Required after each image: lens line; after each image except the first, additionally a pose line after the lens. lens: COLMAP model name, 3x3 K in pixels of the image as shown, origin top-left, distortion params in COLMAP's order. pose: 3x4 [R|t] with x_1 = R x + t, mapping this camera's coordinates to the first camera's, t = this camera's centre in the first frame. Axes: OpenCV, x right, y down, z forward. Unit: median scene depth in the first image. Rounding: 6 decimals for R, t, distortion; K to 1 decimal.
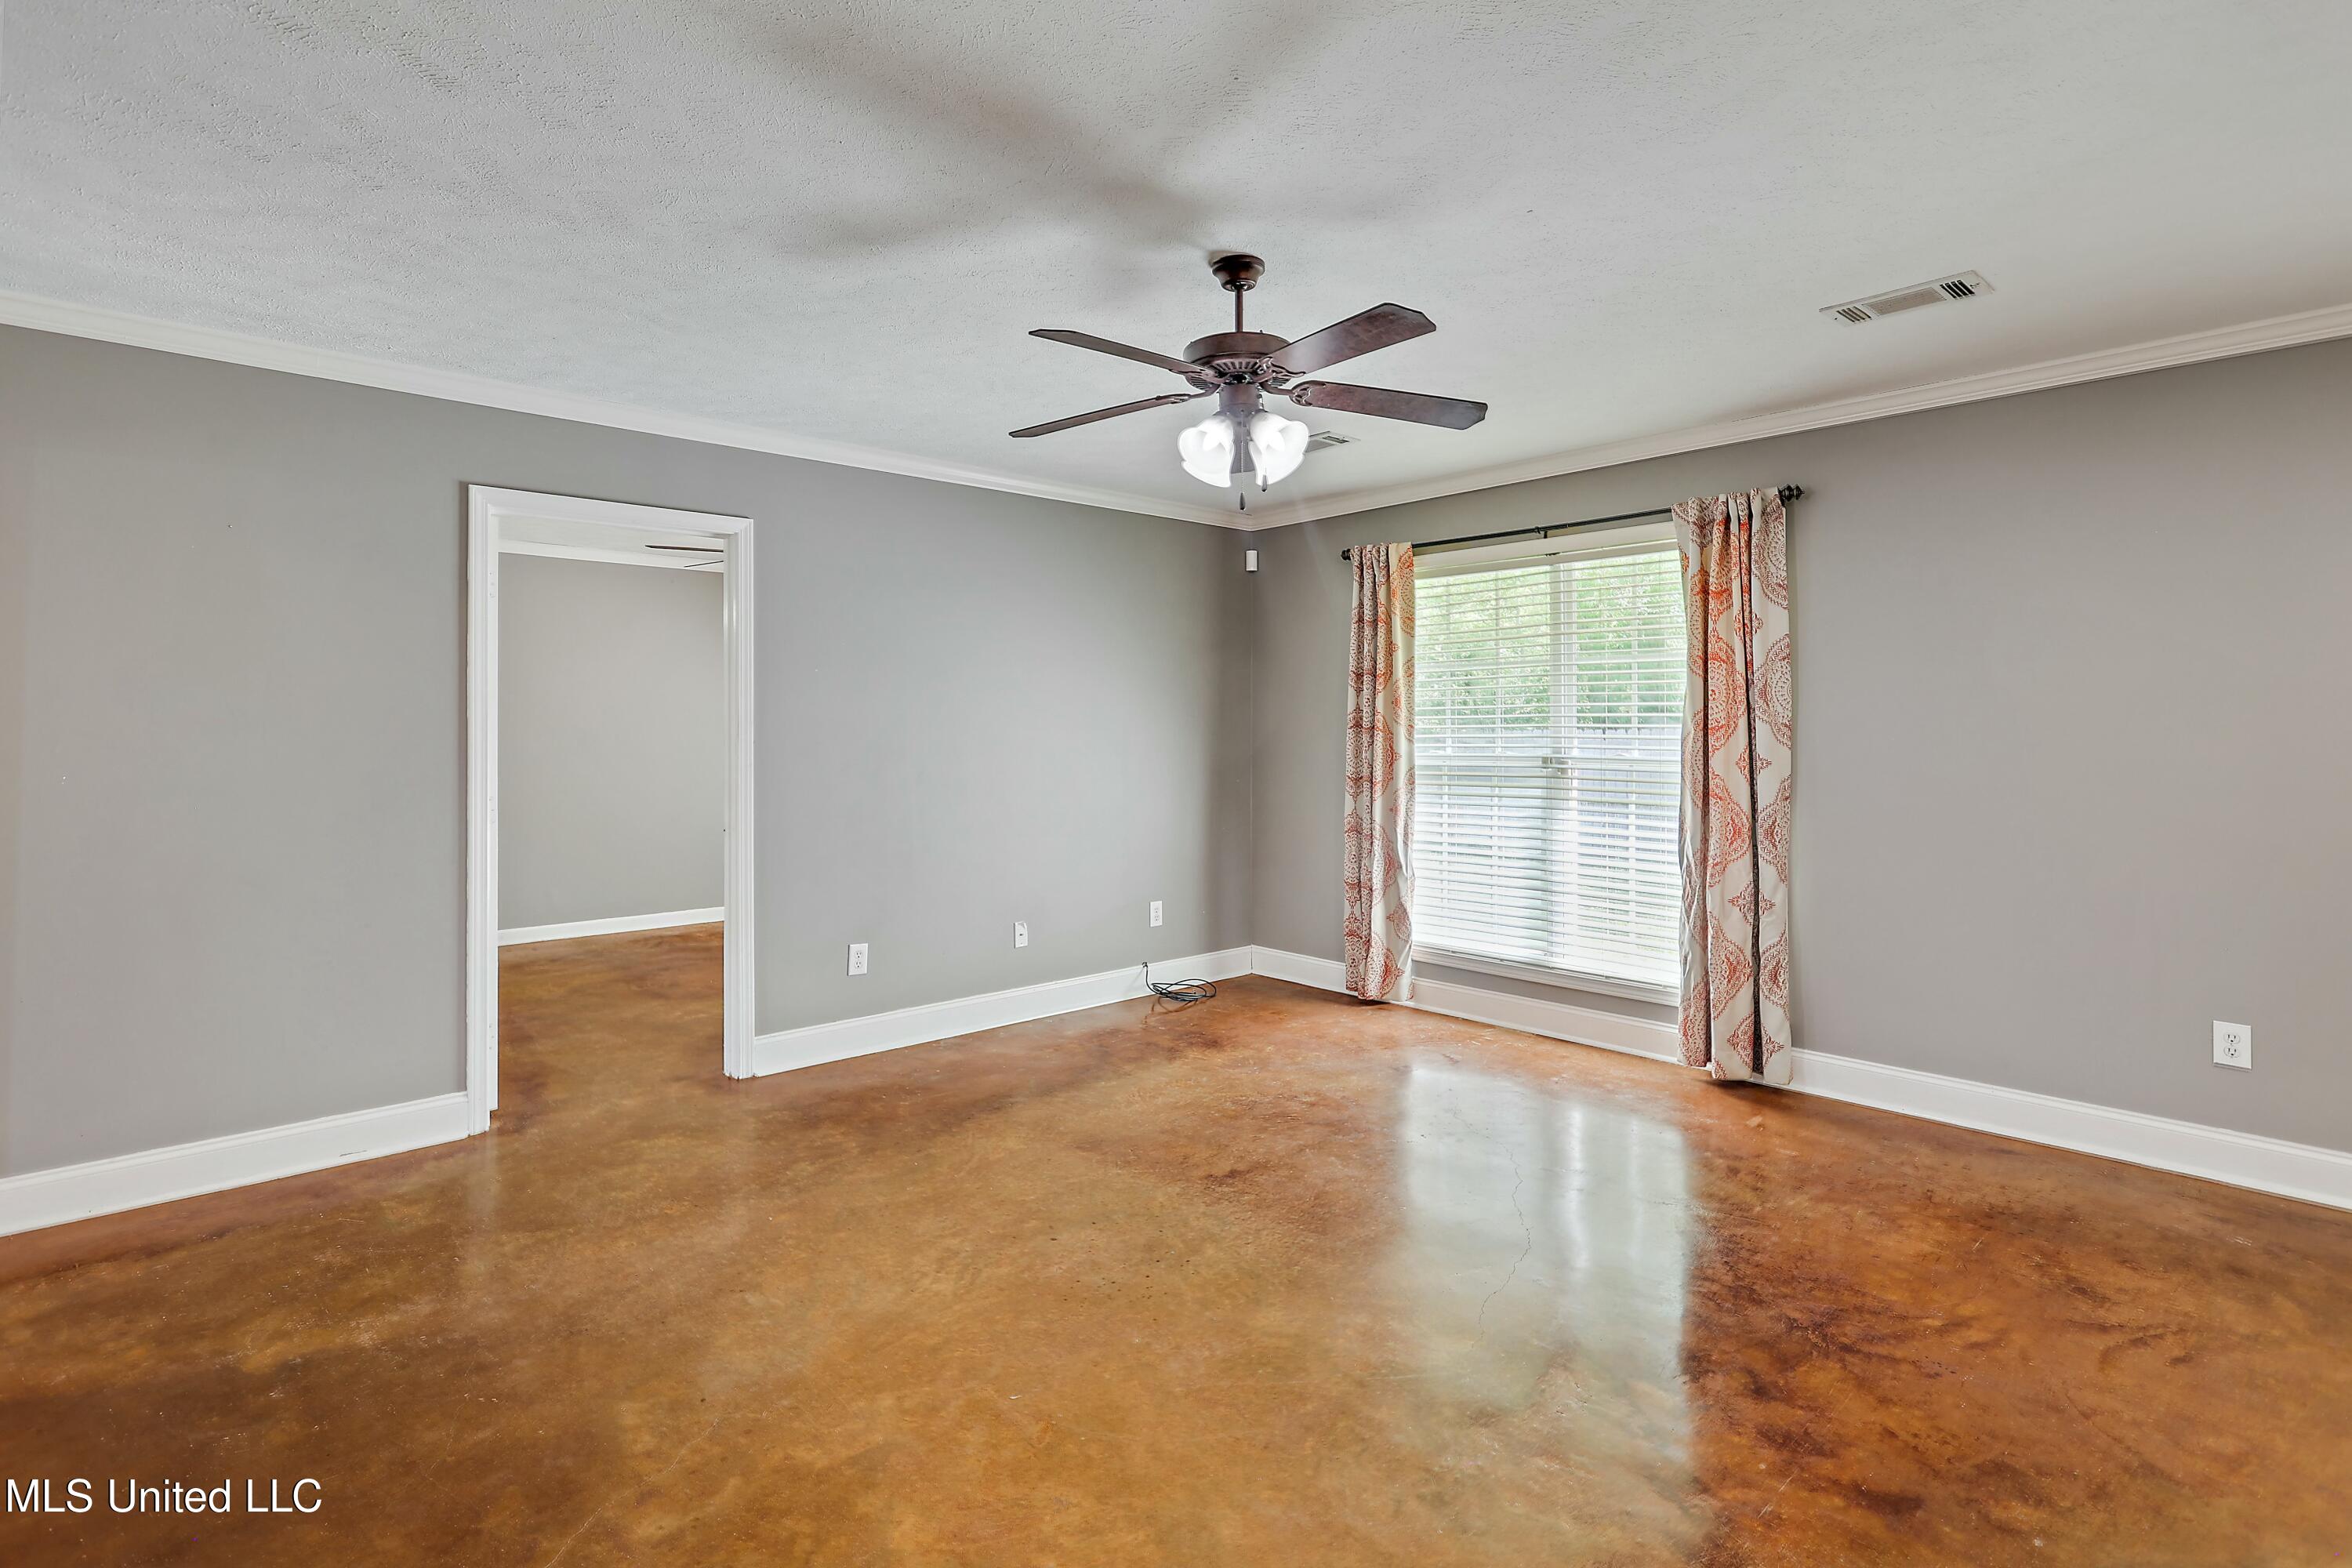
lens RADIAL K [[1133.4, 0, 1169.1], [0, 1133.4, 723.9], [0, 0, 1]] dist [-0.003106, 0.001682]
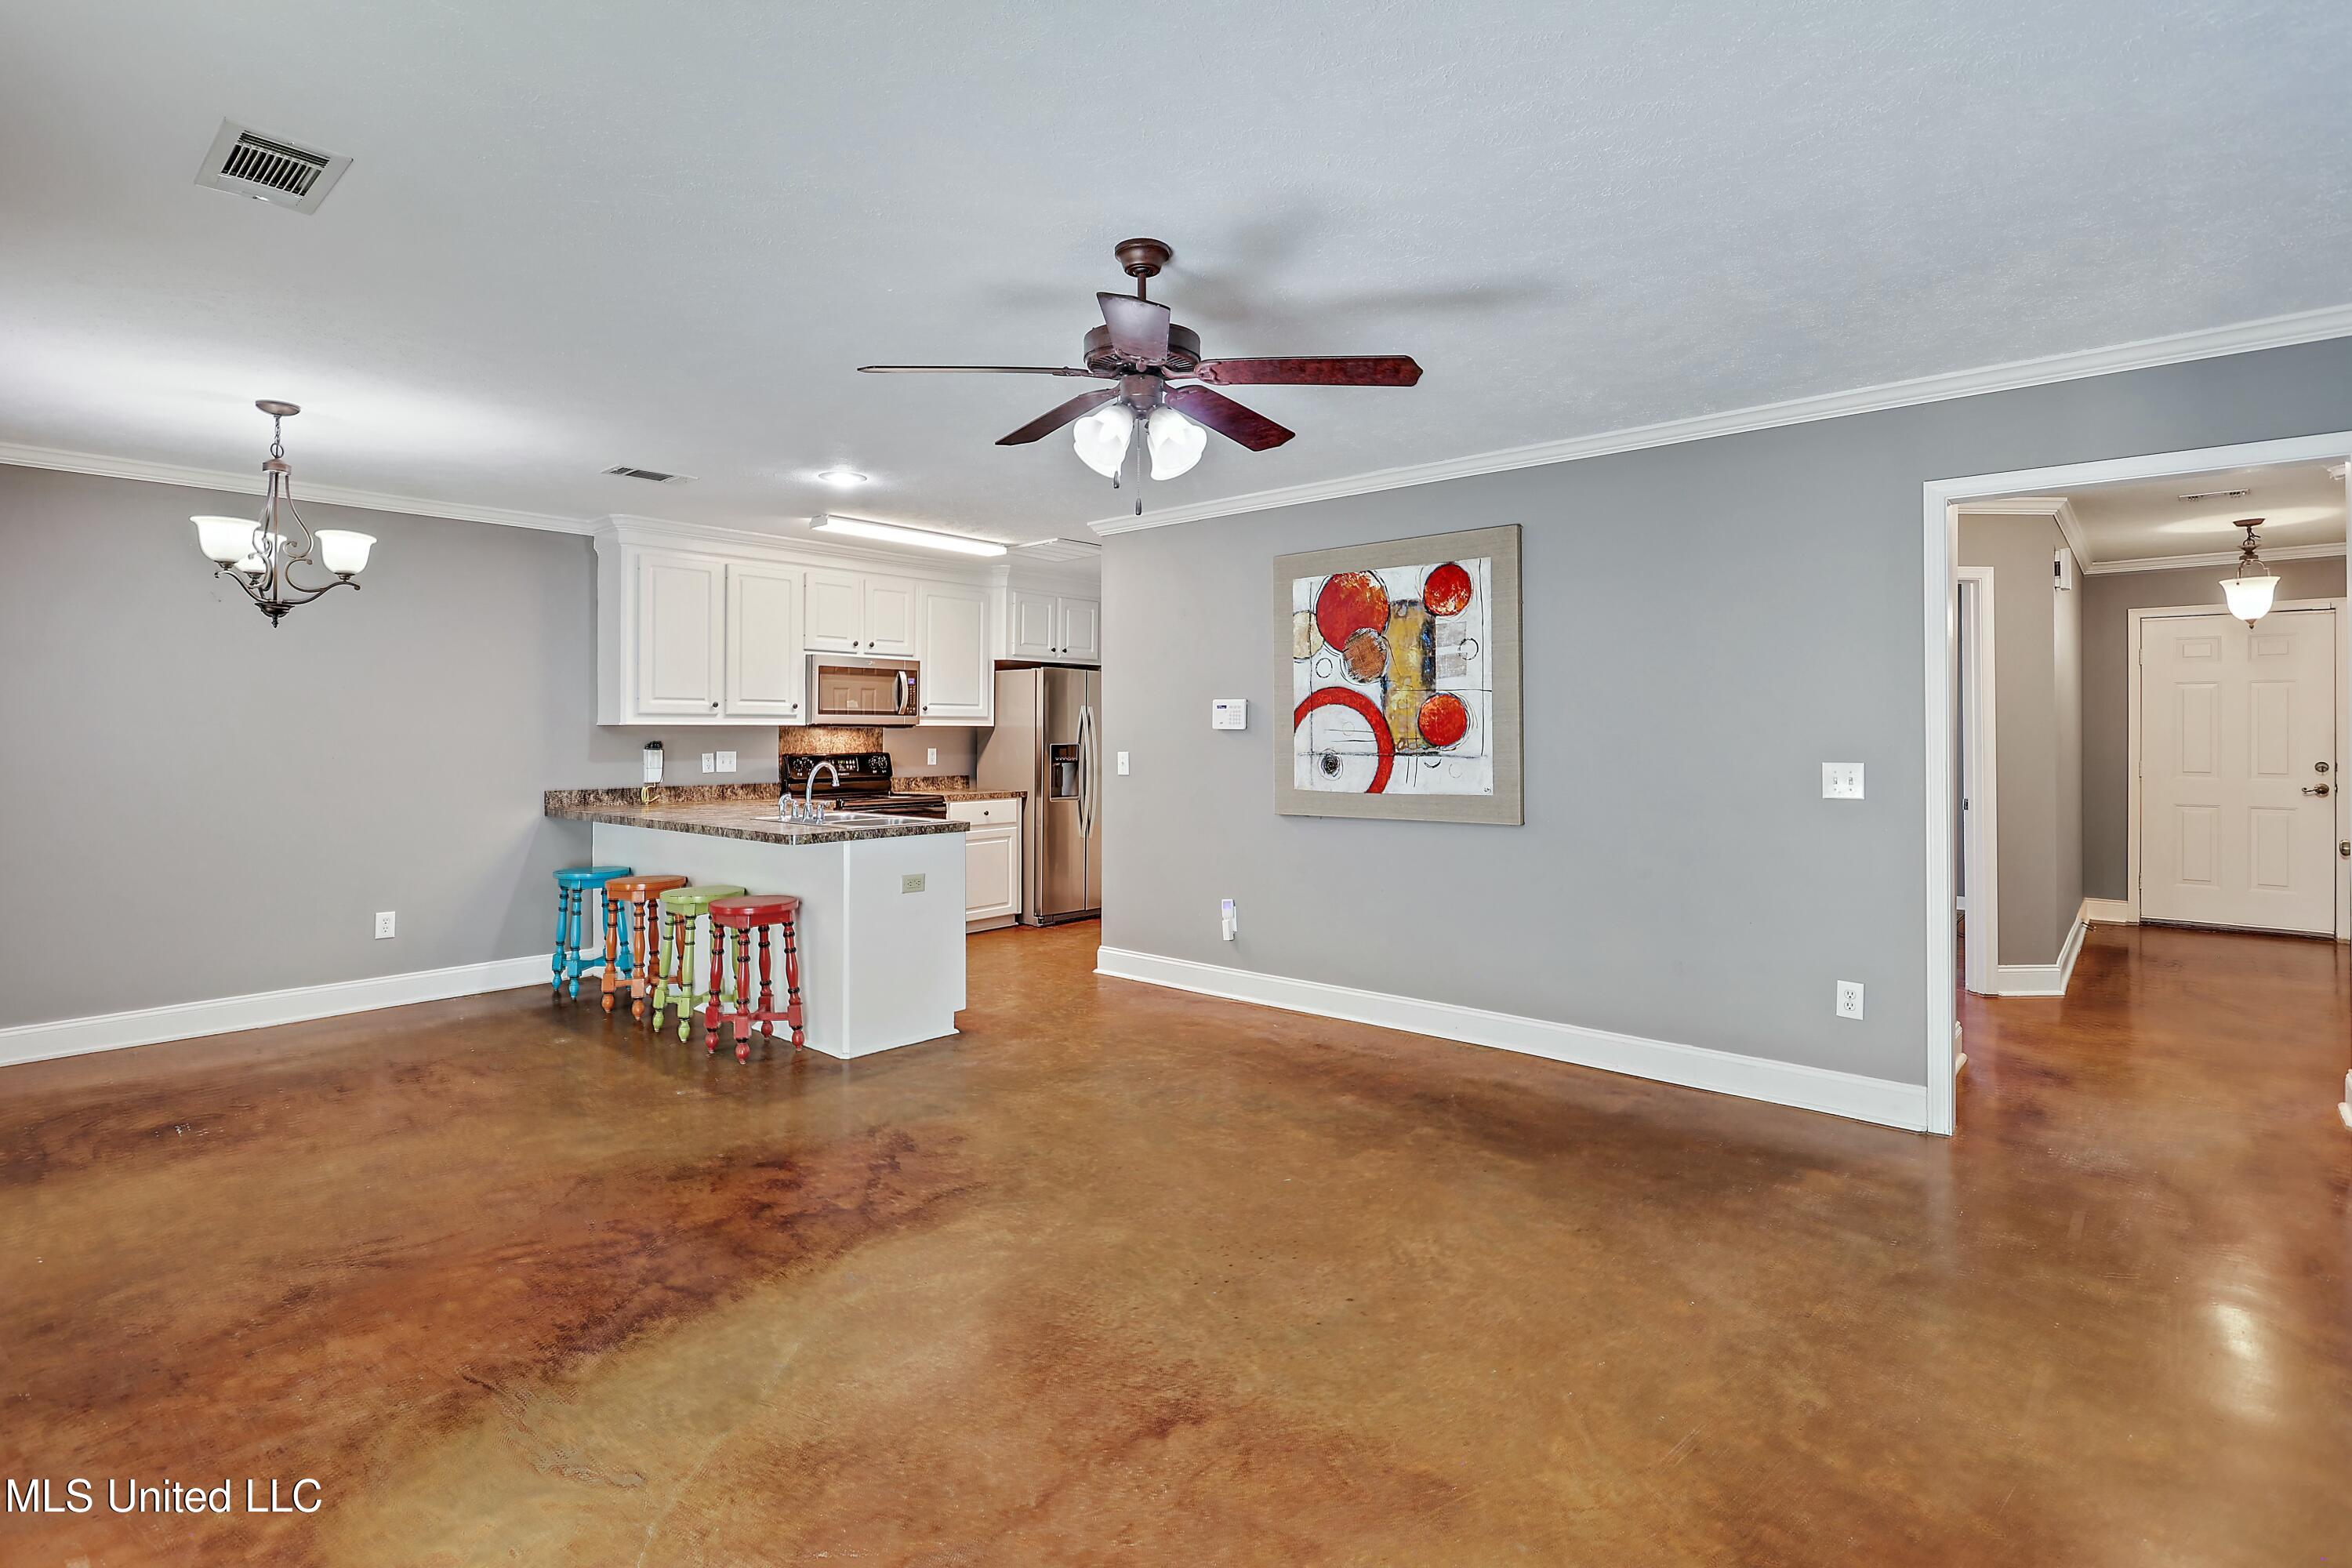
lens RADIAL K [[1132.0, 0, 1161.2], [0, 1132.0, 743.8], [0, 0, 1]] dist [-0.001819, 0.000809]
pose [[-0.994261, 0.000251, -0.106979, 0.099834], [-0.000051, 0.999996, 0.002821, 0.007688], [0.106979, 0.002810, -0.994257, 1.305089]]
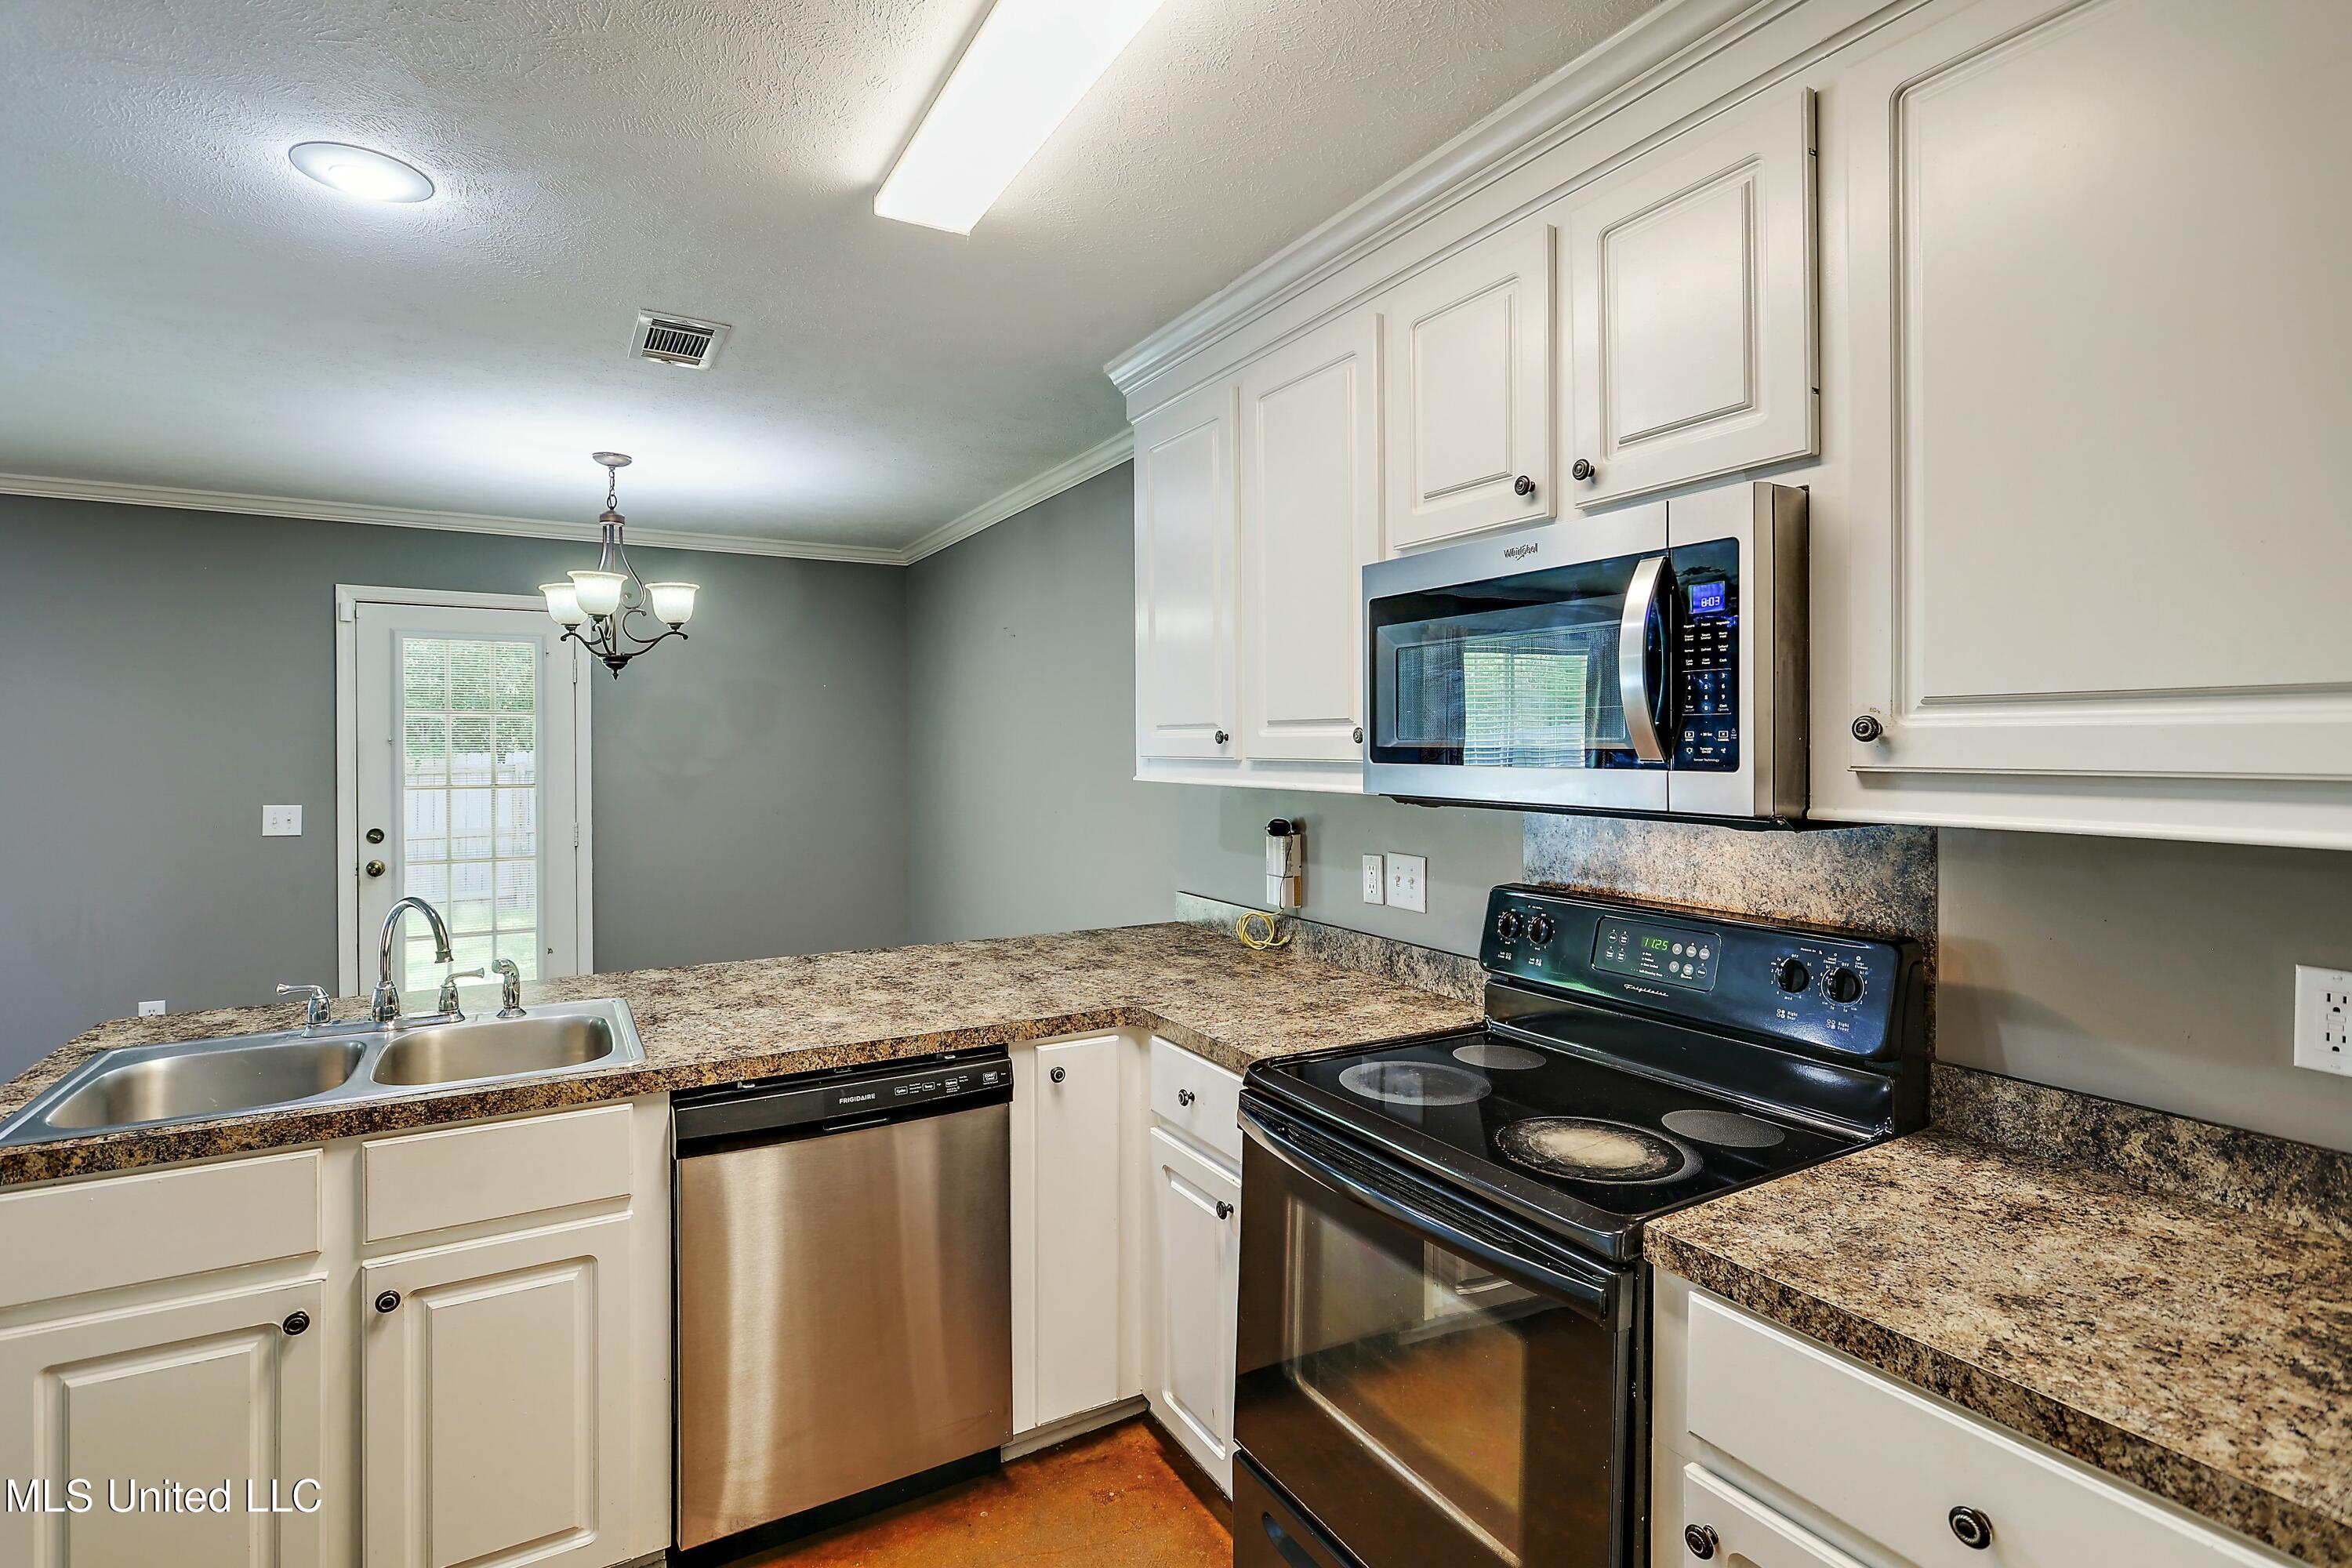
lens RADIAL K [[1116.6, 0, 1168.8], [0, 1116.6, 758.7], [0, 0, 1]] dist [-0.002844, 0.000362]
pose [[0.217634, -0.010951, 0.975969, -0.073036], [-0.003790, 0.999920, 0.012065, -0.035013], [-0.976023, -0.006324, 0.217575, -0.366412]]
